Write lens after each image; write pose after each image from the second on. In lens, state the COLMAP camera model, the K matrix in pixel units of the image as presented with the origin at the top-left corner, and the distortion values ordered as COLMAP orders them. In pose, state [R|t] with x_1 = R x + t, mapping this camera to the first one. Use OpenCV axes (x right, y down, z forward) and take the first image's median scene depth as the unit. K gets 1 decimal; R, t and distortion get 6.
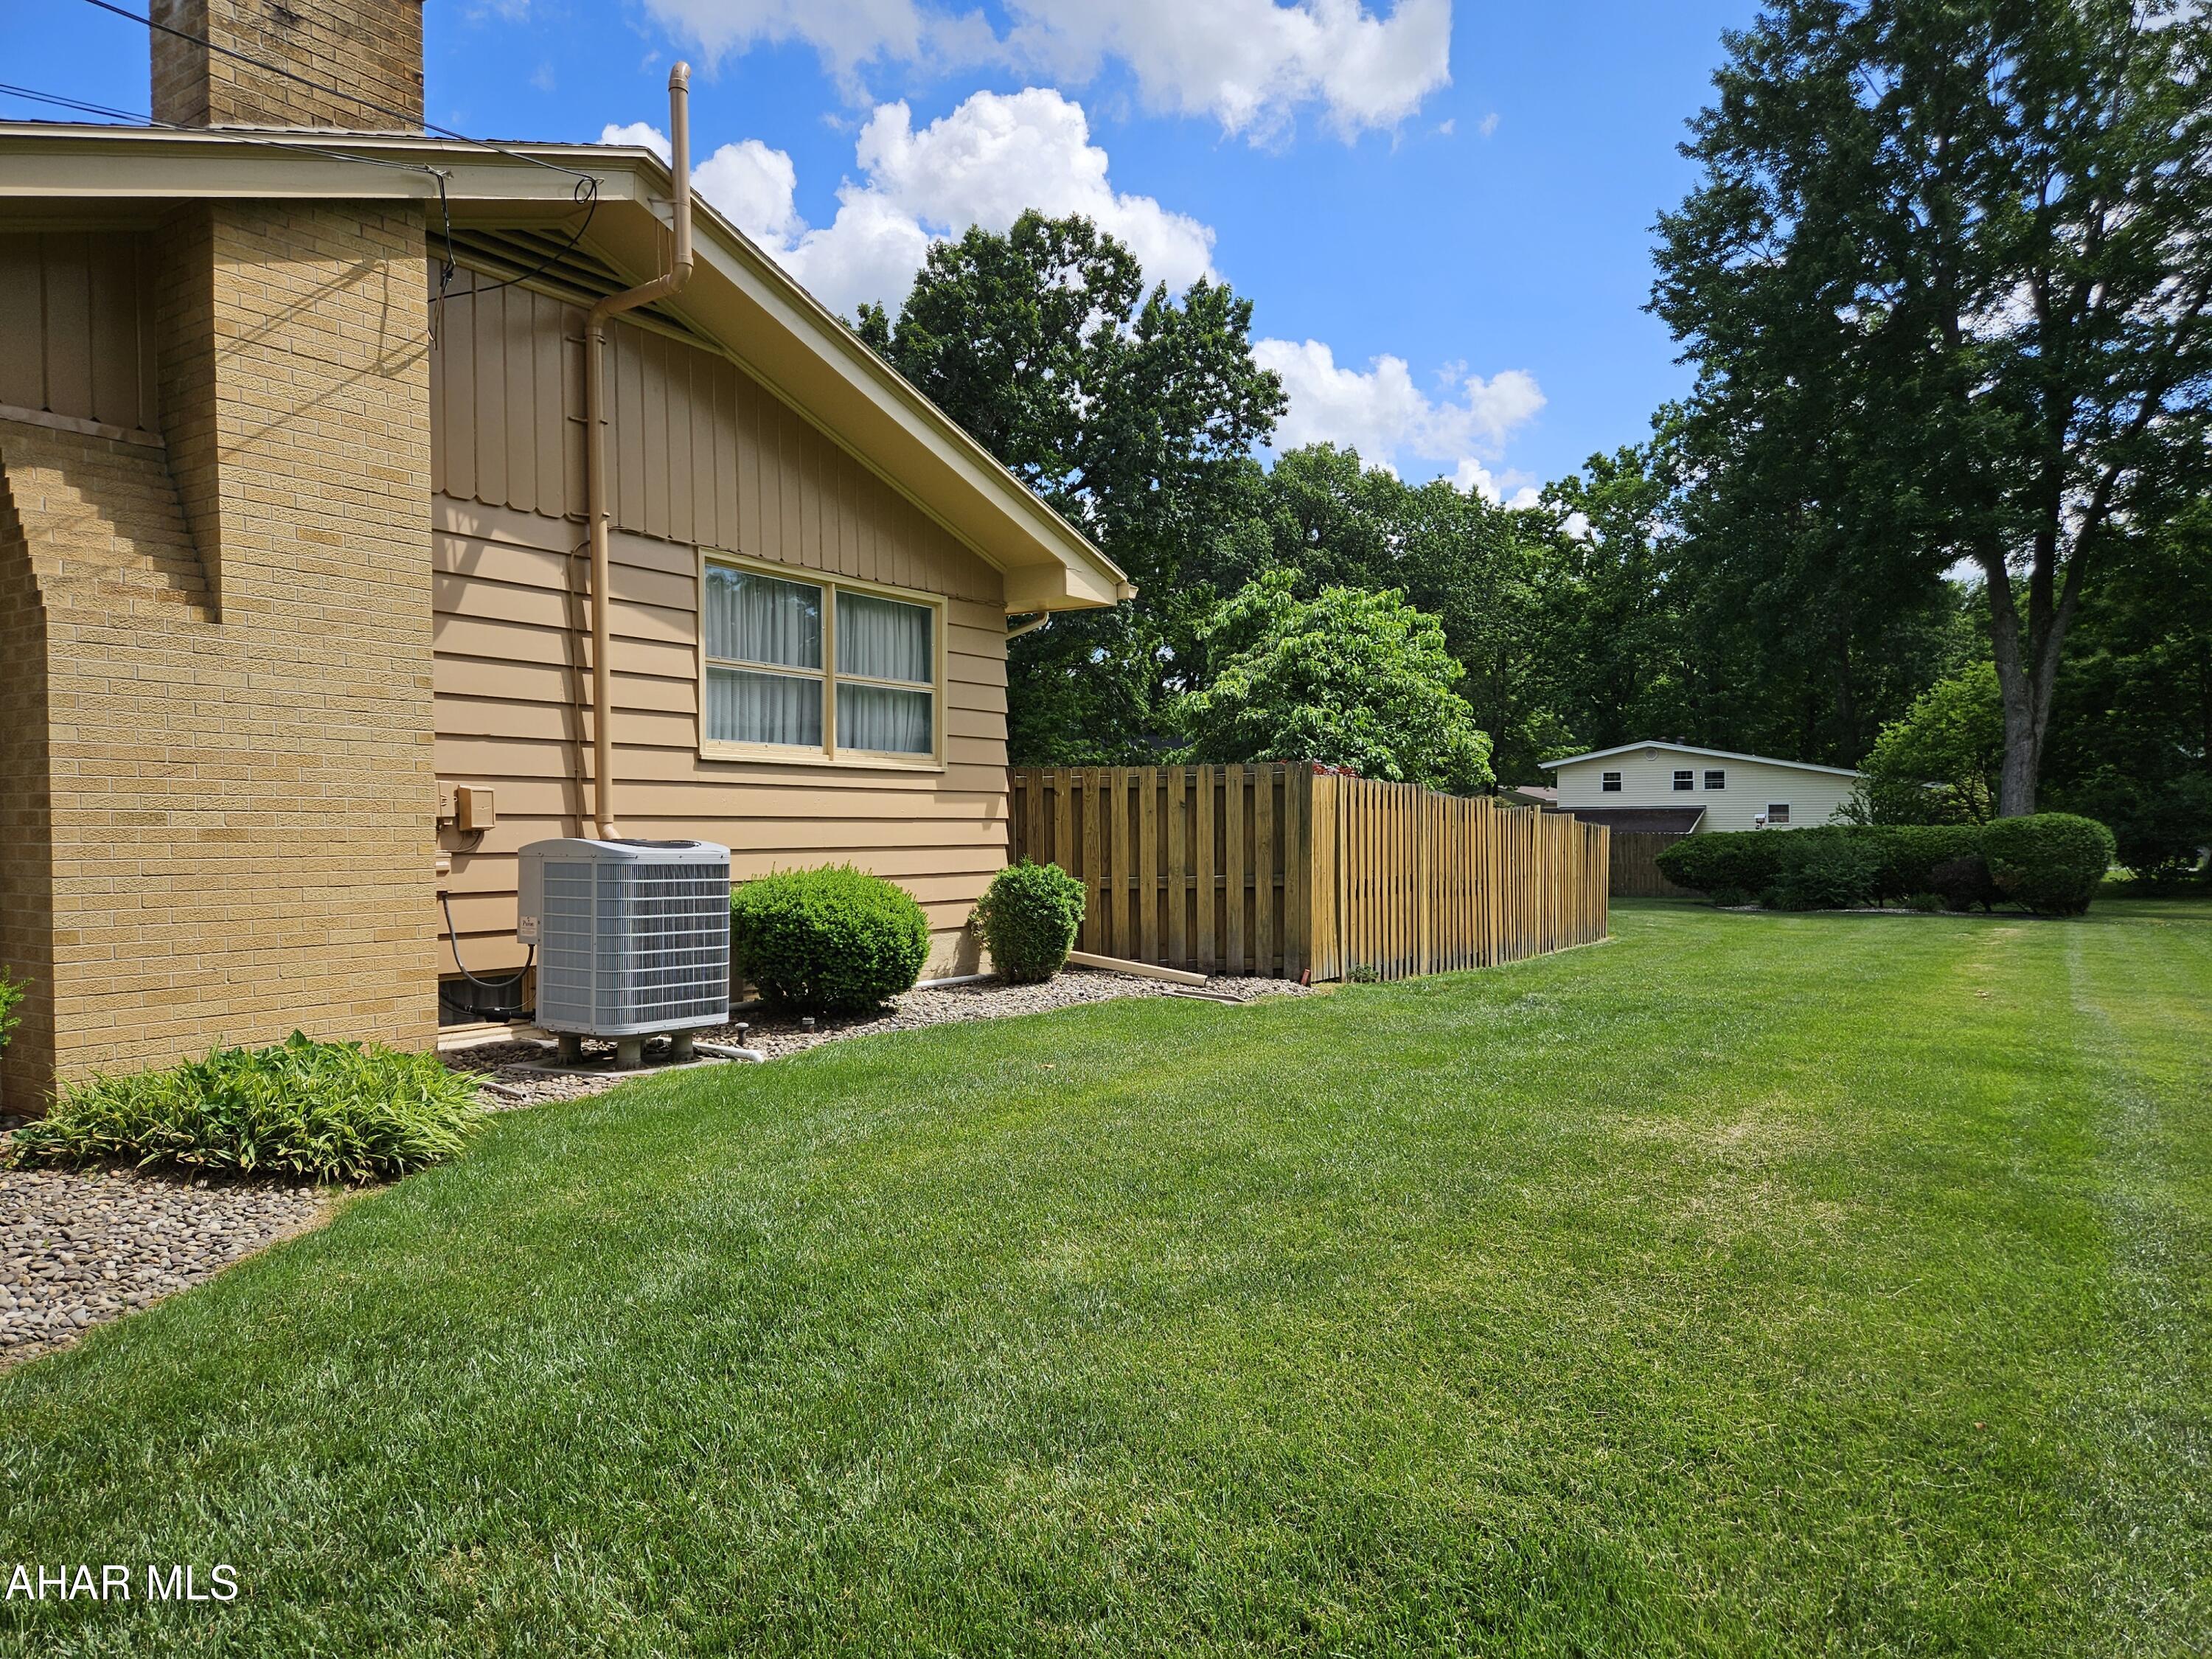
lens RADIAL K [[1528.3, 0, 1106.0], [0, 1528.3, 829.5], [0, 0, 1]] dist [0.114209, 0.000003]
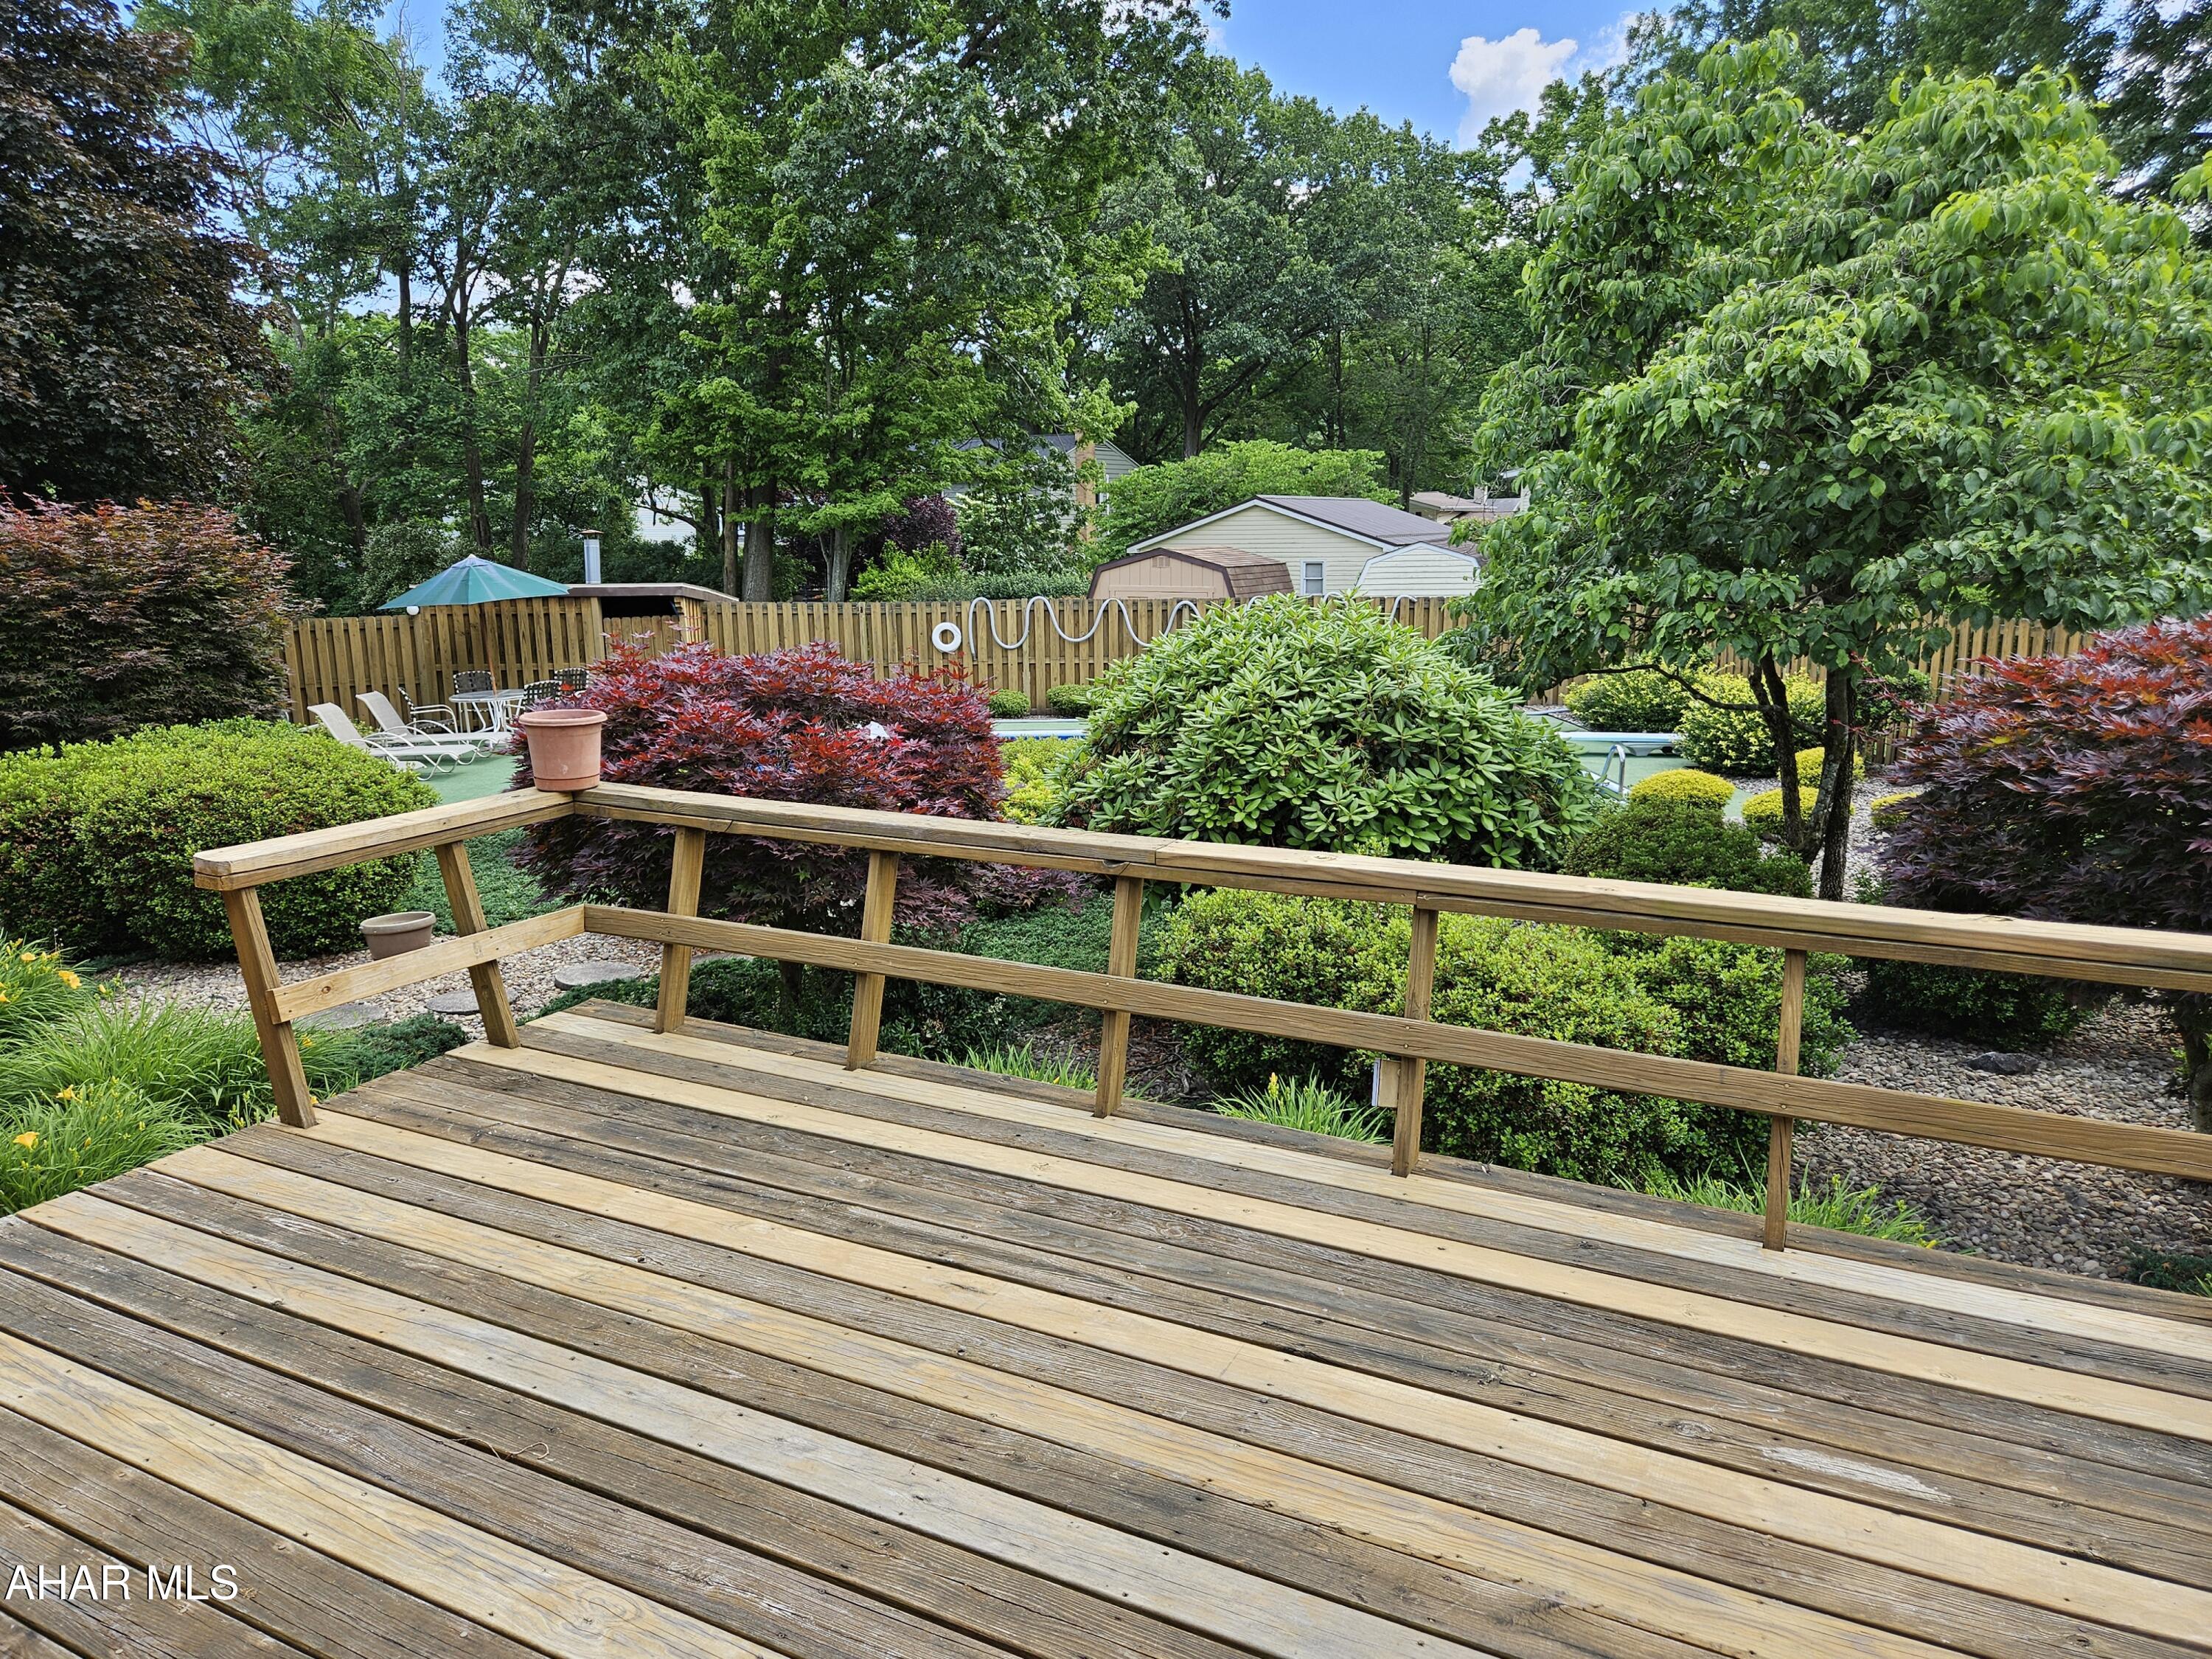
lens RADIAL K [[1479.8, 0, 1101.3], [0, 1479.8, 819.0], [0, 0, 1]] dist [0.069927, -0.060121]
pose [[0.992878, -0.030426, 0.115187, -0.039565], [0.007494, 0.980874, 0.194498, -0.021837], [-0.118902, -0.192249, 0.974116, 0.263483]]
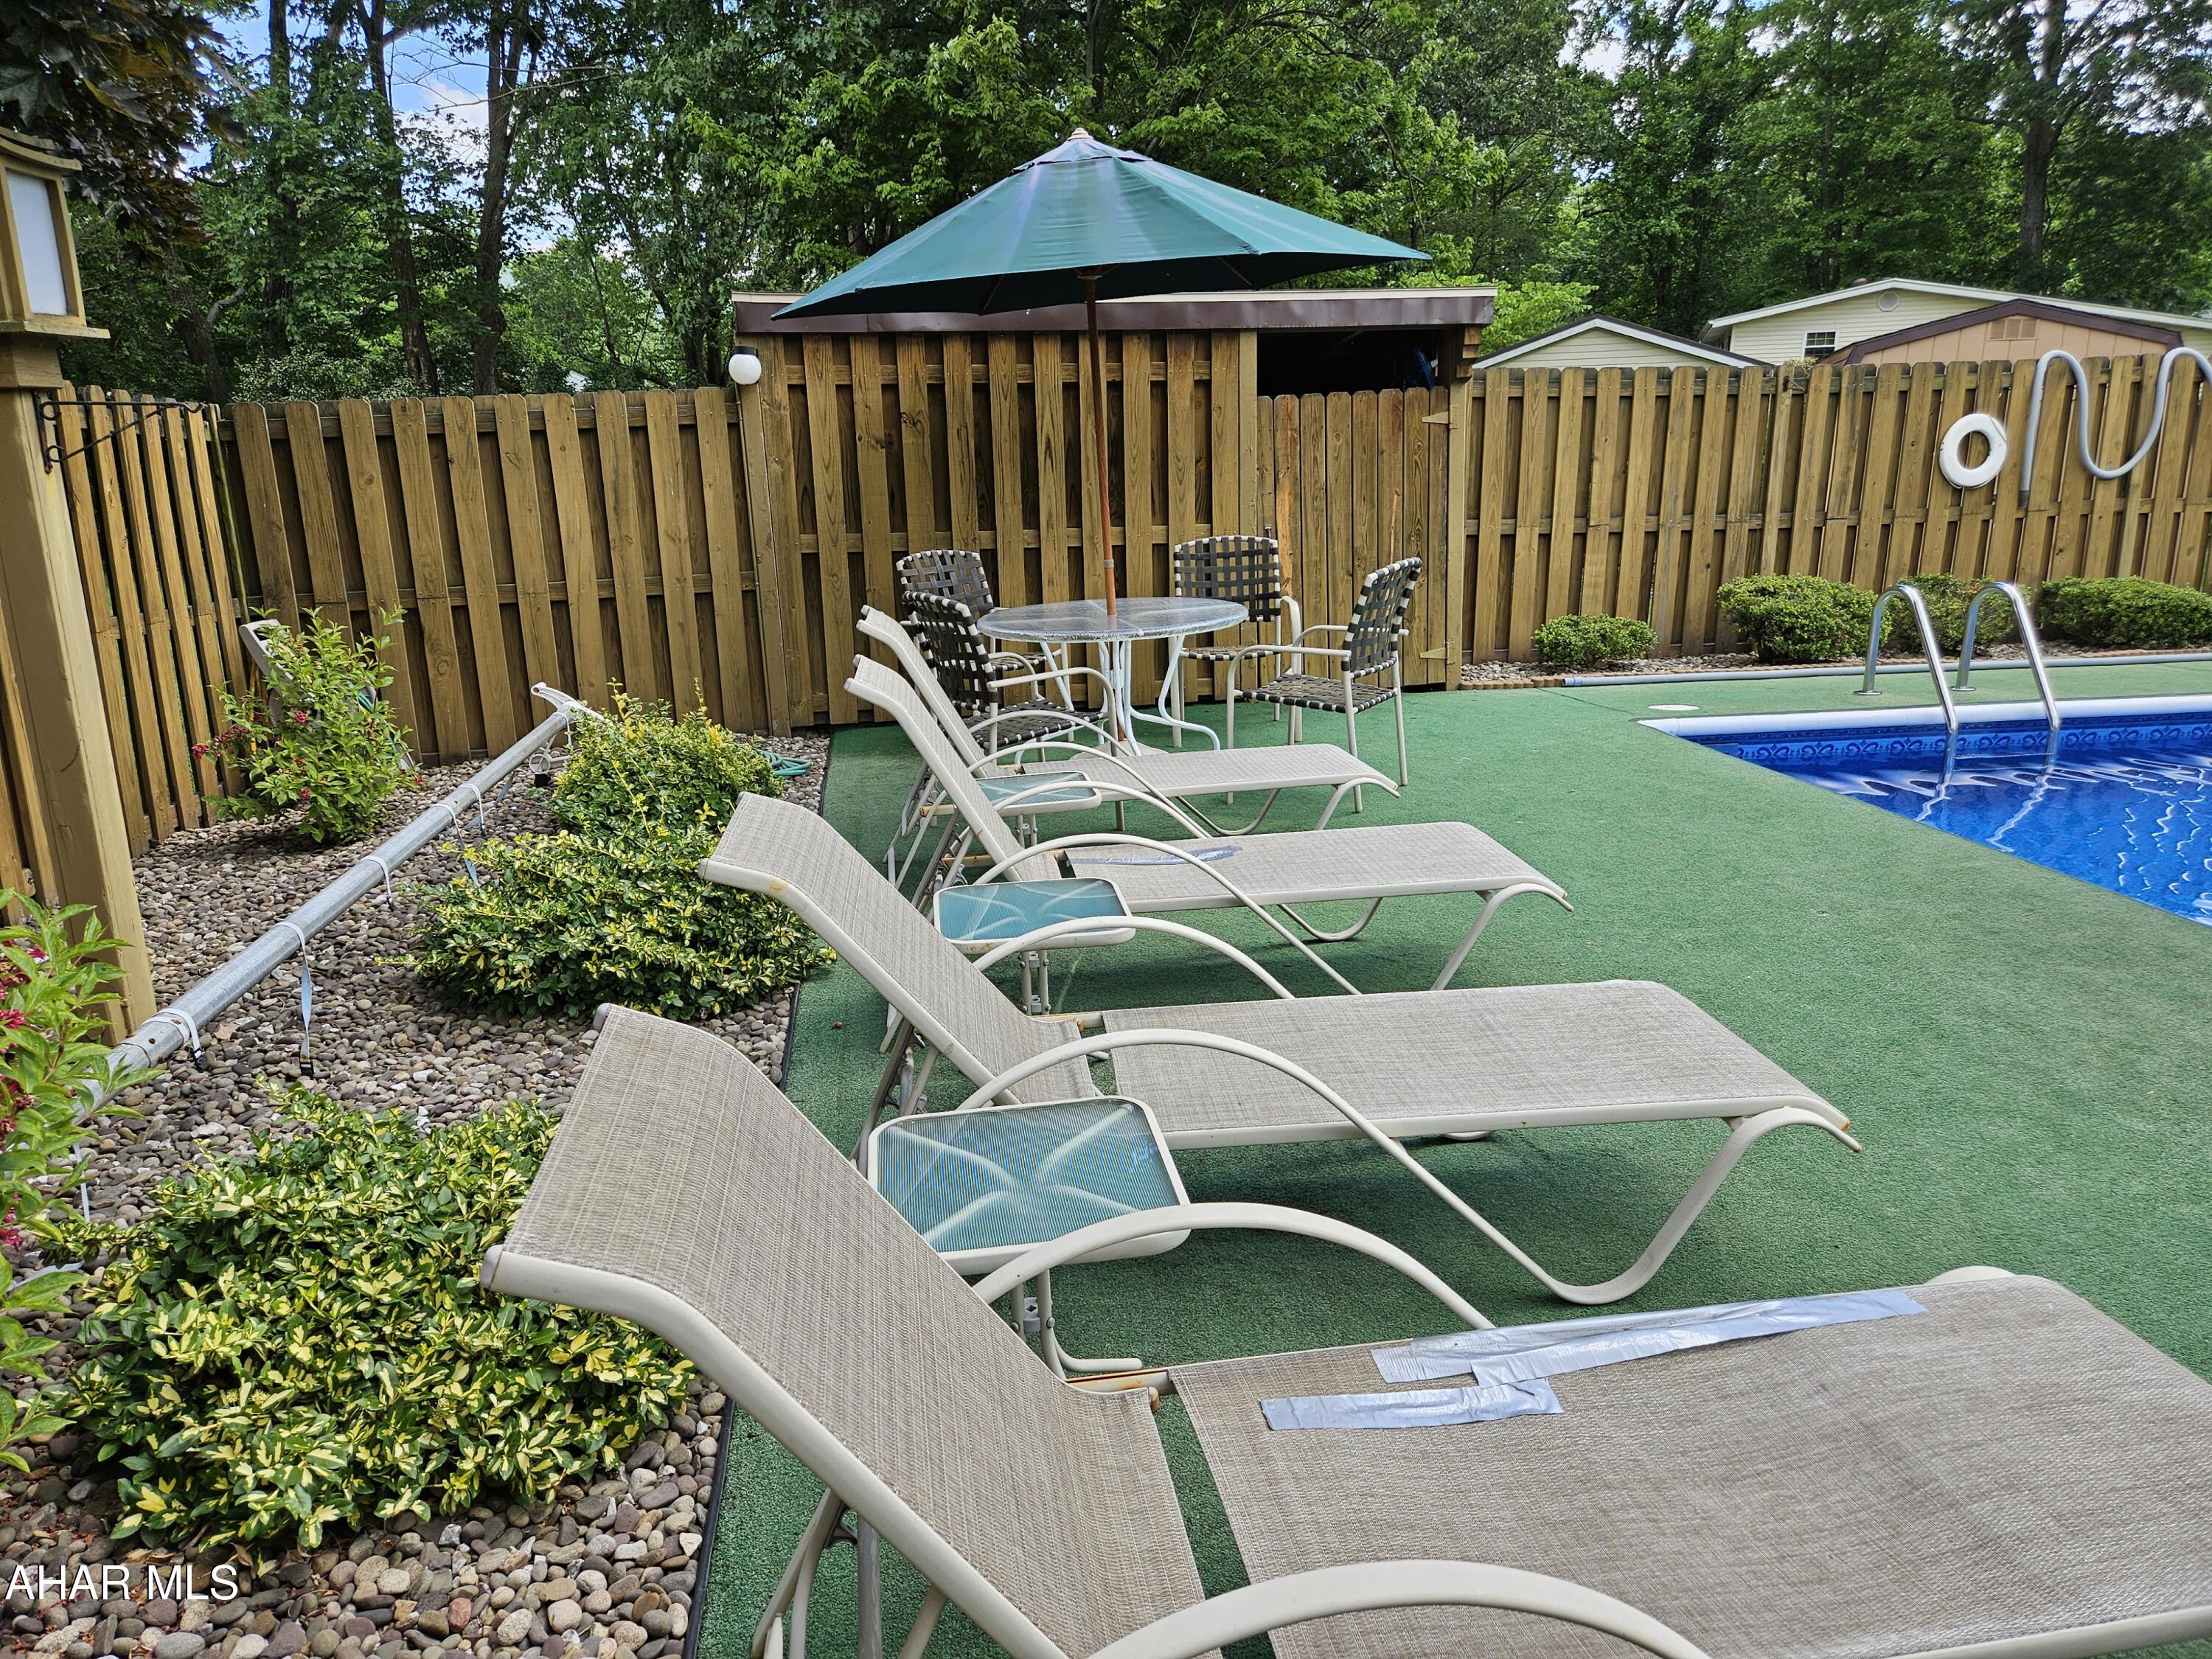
lens RADIAL K [[1495.3, 0, 1089.1], [0, 1495.3, 820.9], [0, 0, 1]] dist [0.066481, -0.043334]
pose [[0.973286, -0.070020, 0.218657, -0.161142], [0.015018, 0.969738, 0.243685, 0.003422], [-0.229103, -0.233891, 0.944884, 0.510053]]
